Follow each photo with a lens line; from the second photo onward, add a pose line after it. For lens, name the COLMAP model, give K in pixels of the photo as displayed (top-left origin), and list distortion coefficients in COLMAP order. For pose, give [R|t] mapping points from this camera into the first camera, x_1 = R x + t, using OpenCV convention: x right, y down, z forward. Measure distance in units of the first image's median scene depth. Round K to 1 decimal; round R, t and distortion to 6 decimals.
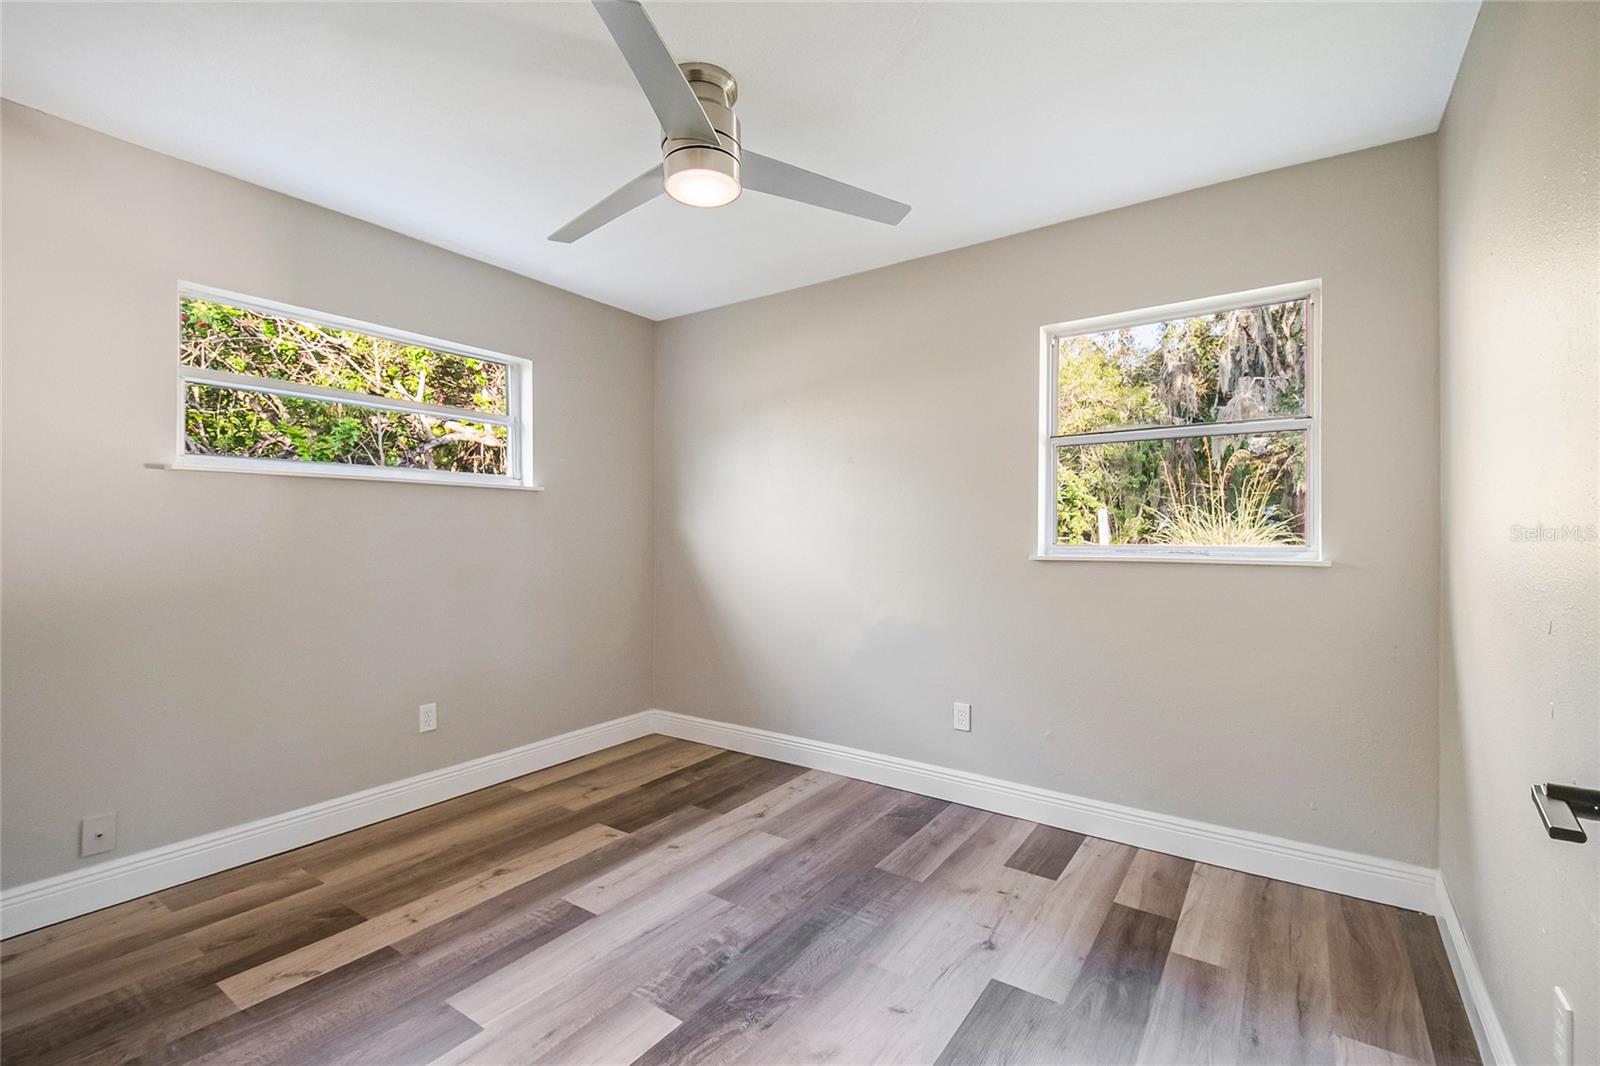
lens RADIAL K [[700.2, 0, 807.2], [0, 700.2, 533.0], [0, 0, 1]] dist [0.028276, -0.014862]
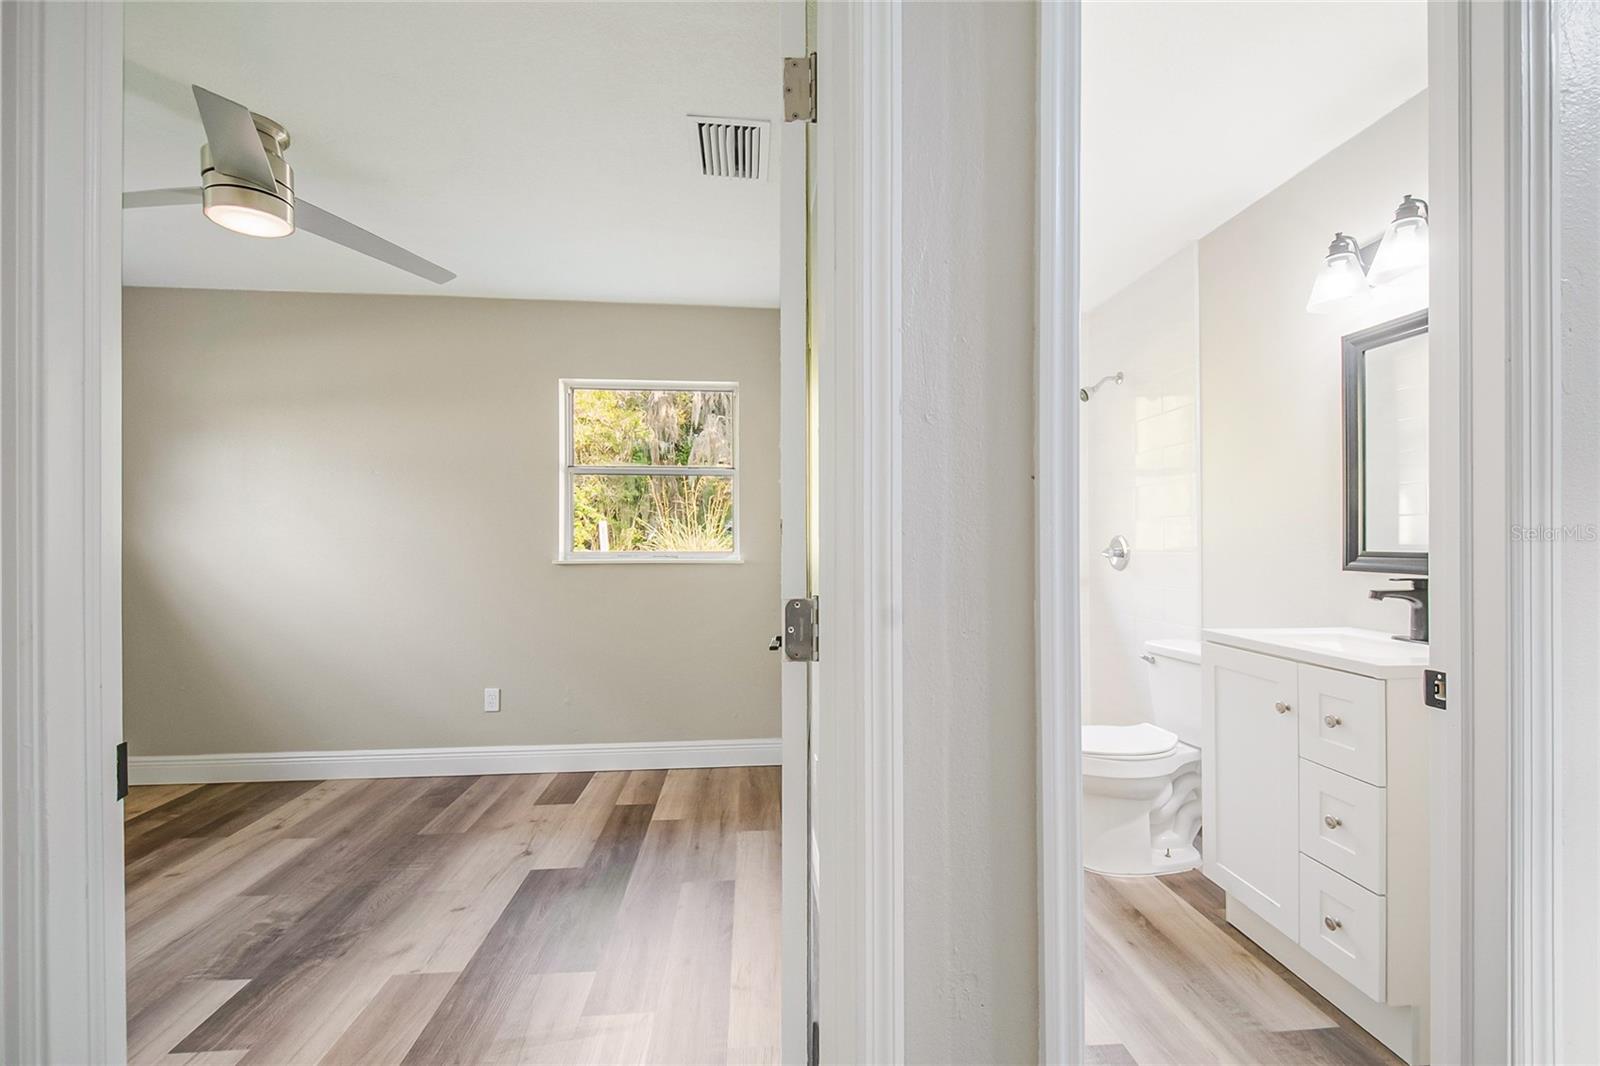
lens RADIAL K [[700.2, 0, 811.4], [0, 700.2, 542.9], [0, 0, 1]] dist [0.028276, -0.014862]
pose [[0.771119, -0.002974, 0.636684, -0.154987], [0.001926, 0.999995, 0.002338, -0.001623], [-0.636688, -0.000577, 0.771121, -0.326044]]
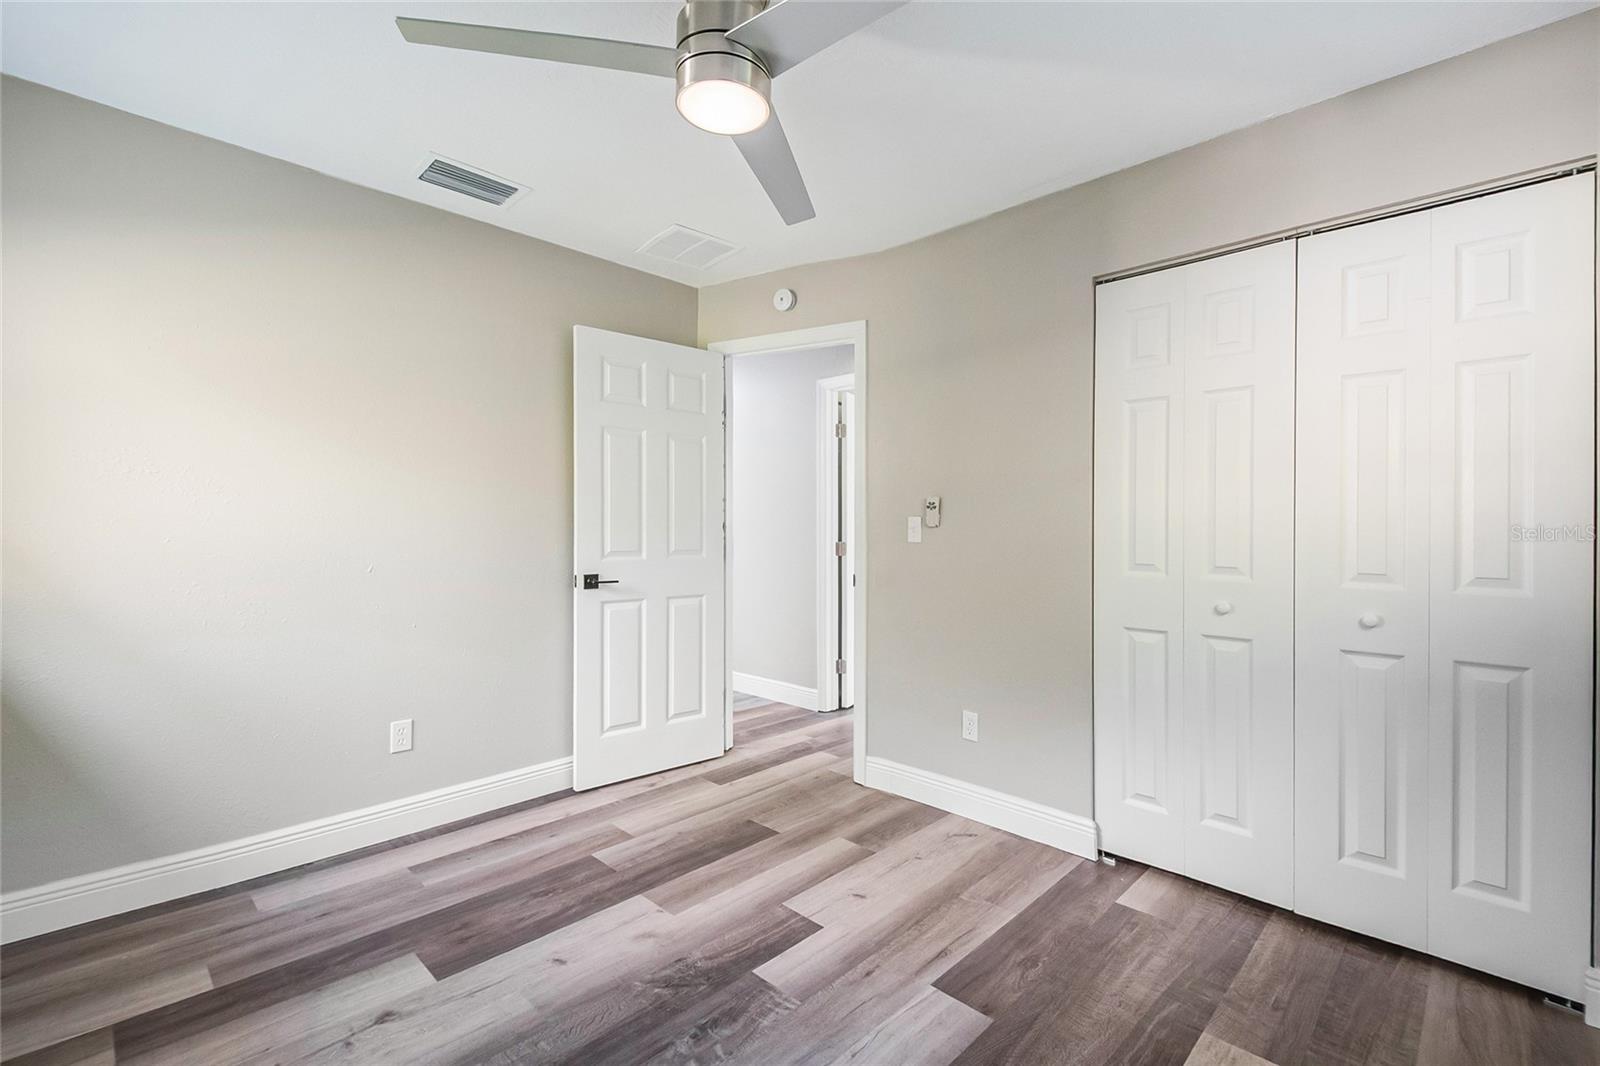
lens RADIAL K [[700.2, 0, 792.1], [0, 700.2, 529.2], [0, 0, 1]] dist [0.028276, -0.014862]
pose [[-0.982164, -0.008010, 0.187856, -0.329523], [-0.006893, 0.999954, 0.006597, -0.001553], [-0.187900, 0.005185, -0.982174, 1.553915]]
